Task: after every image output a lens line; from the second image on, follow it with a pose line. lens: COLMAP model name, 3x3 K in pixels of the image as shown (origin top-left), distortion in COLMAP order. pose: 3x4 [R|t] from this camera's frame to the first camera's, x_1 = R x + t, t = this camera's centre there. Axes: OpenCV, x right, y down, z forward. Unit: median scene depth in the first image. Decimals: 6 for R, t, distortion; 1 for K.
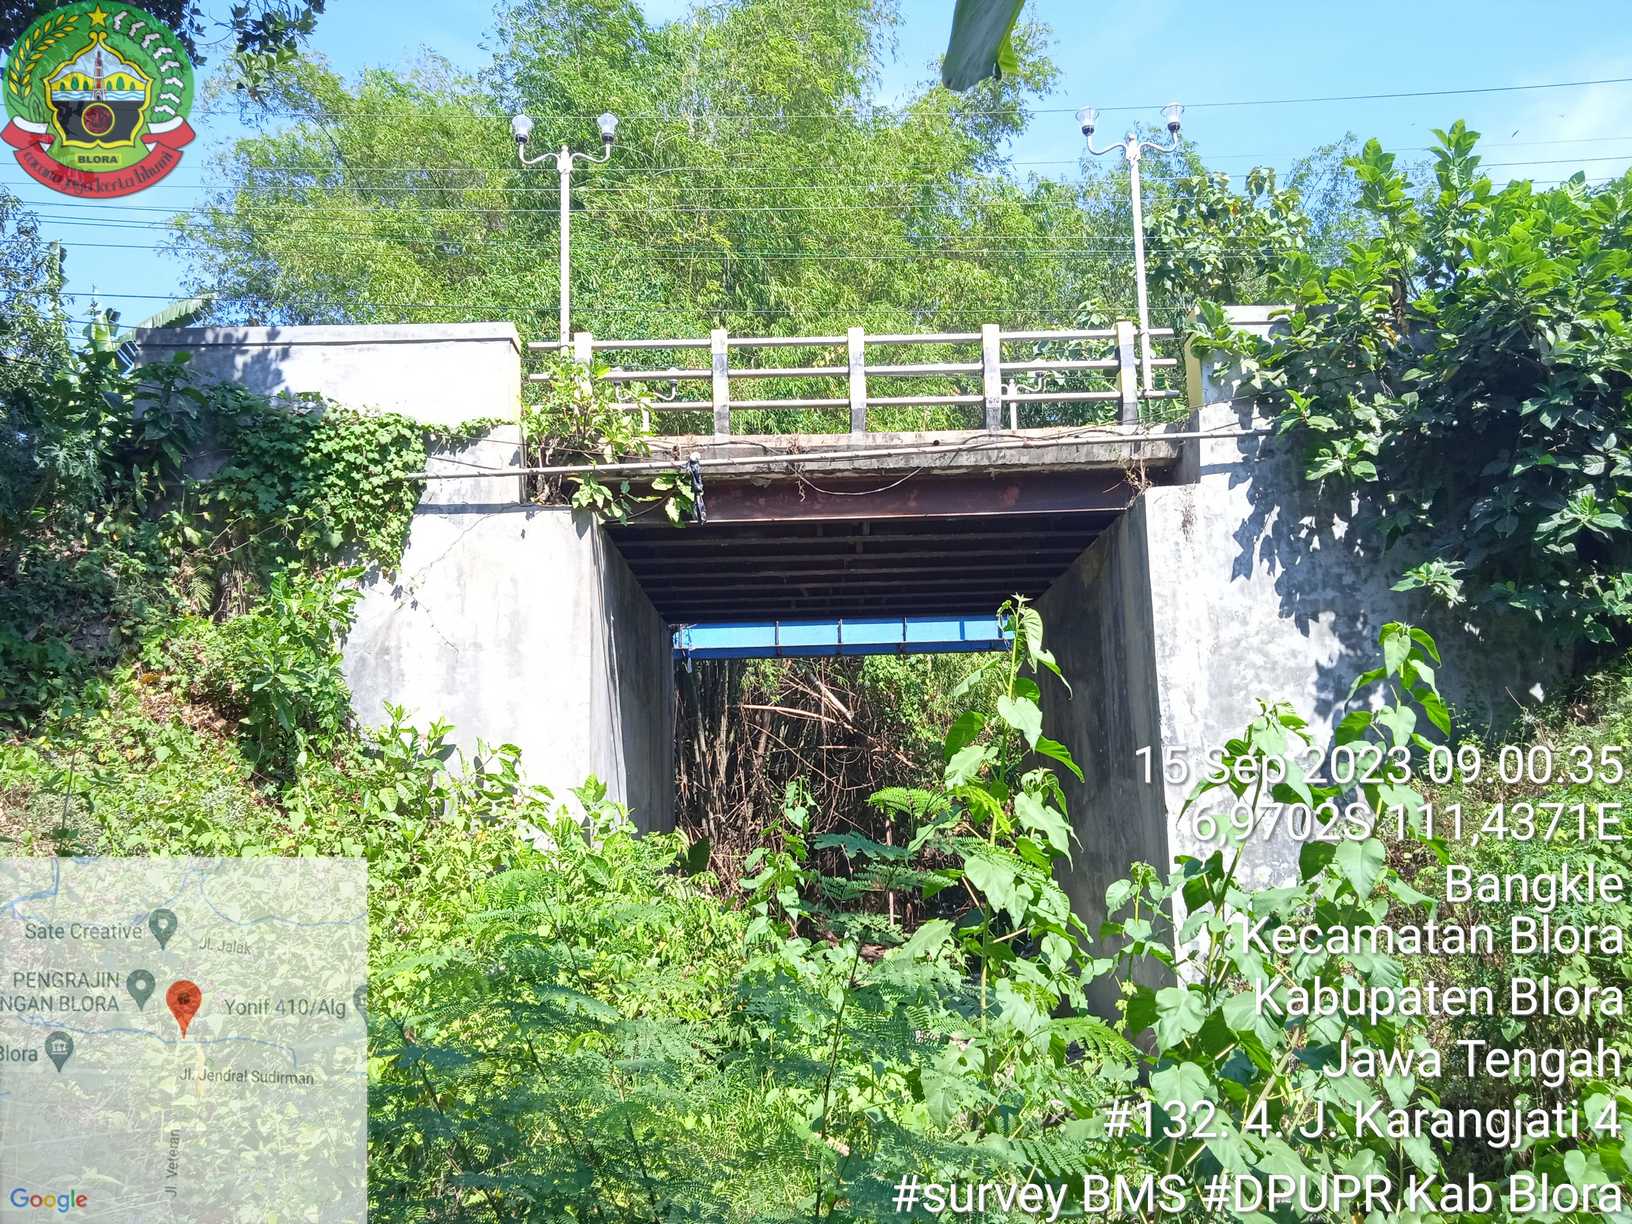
lens RADIAL K [[1323.4, 0, 816.7], [0, 1323.4, 609.9], [0, 0, 1]] dist [0.004709, 0.001371]
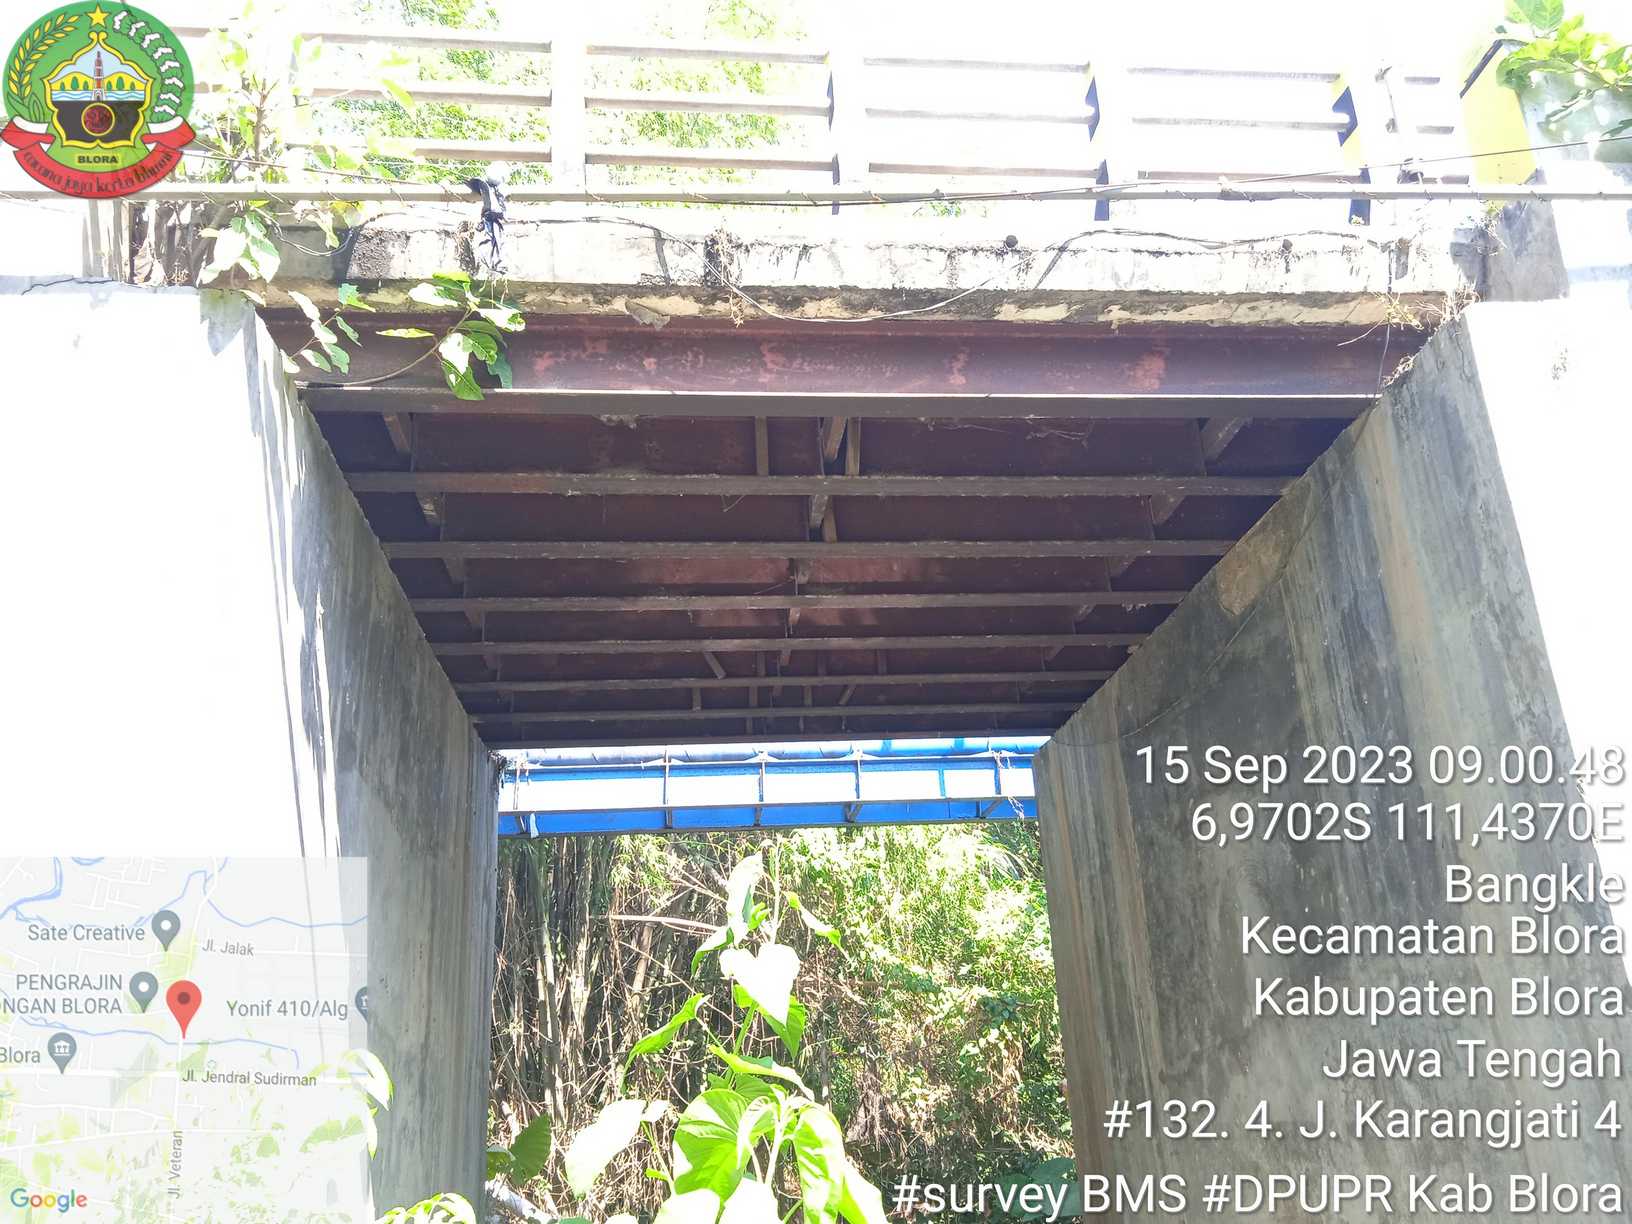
lens RADIAL K [[1323.4, 0, 815.1], [0, 1323.4, 617.2], [0, 0, 1]] dist [0.004709, 0.001371]
pose [[0.996253, 0.011367, 0.085732, -0.012098], [0.005611, 0.980741, -0.195233, 0.057098], [-0.086300, 0.194982, 0.977003, 0.300918]]
